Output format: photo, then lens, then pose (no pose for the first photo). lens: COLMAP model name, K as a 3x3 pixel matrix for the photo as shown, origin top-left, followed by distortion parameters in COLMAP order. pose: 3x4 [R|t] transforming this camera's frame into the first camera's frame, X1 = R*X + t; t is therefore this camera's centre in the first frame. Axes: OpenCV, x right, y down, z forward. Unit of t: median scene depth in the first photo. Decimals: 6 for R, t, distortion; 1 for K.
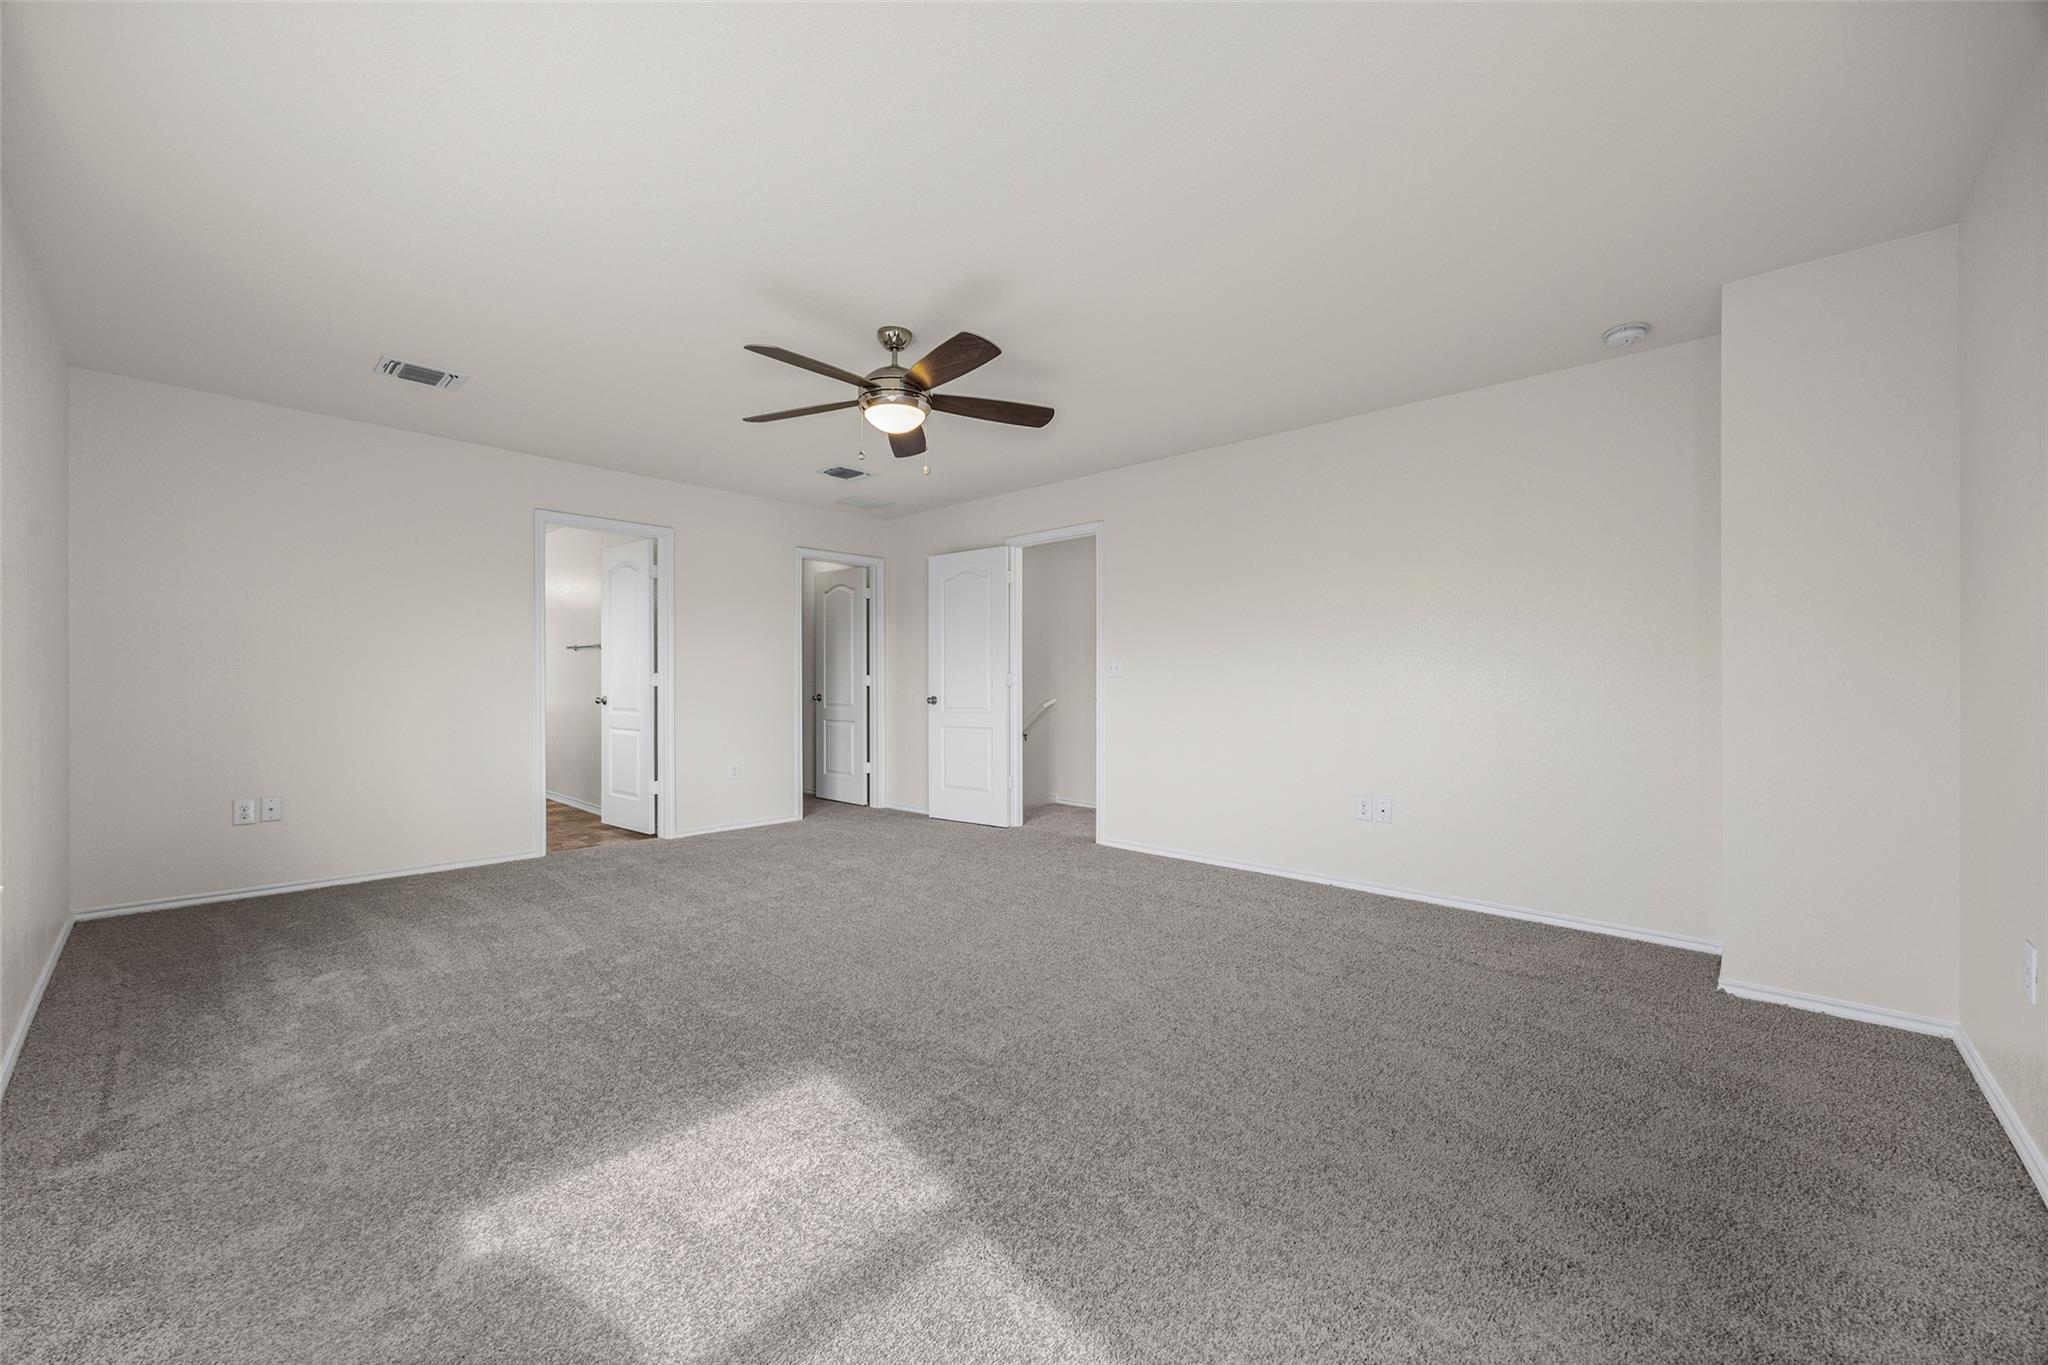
lens RADIAL K [[787.4, 0, 1024.9], [0, 787.4, 683.3], [0, 0, 1]] dist [-0.003576, -0.000515]
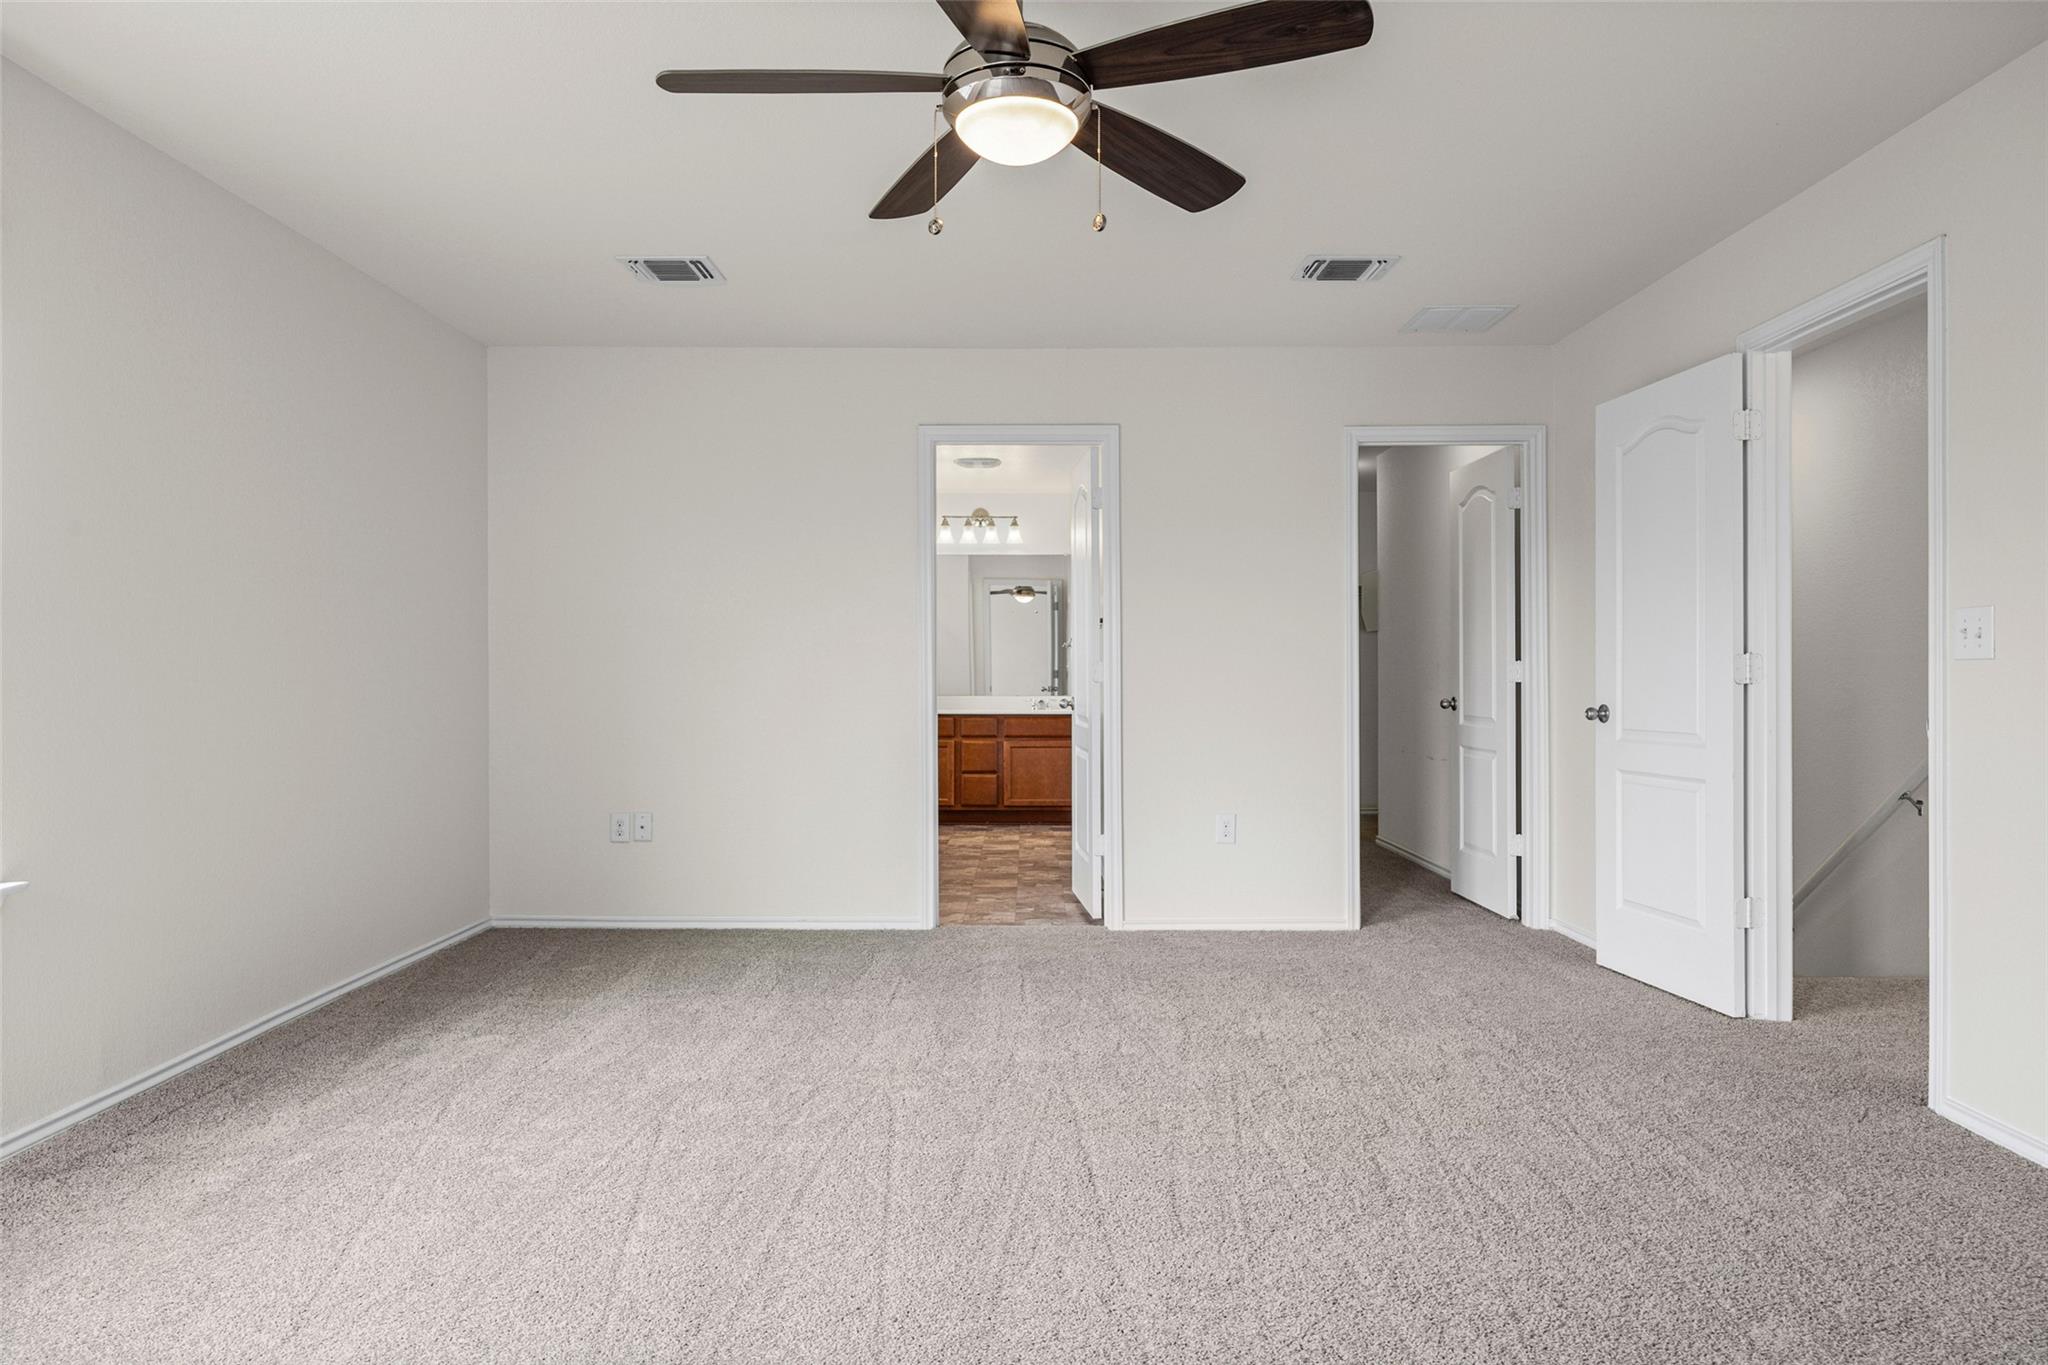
lens RADIAL K [[1289.7, 0, 1024.5], [0, 1289.7, 677.2], [0, 0, 1]] dist [-0.003711, -0.000968]
pose [[0.673321, -0.000579, -0.739350, 0.271793], [0.000734, 1.000000, -0.000115, -0.000035], [0.739350, -0.000466, 0.673321, 0.298032]]
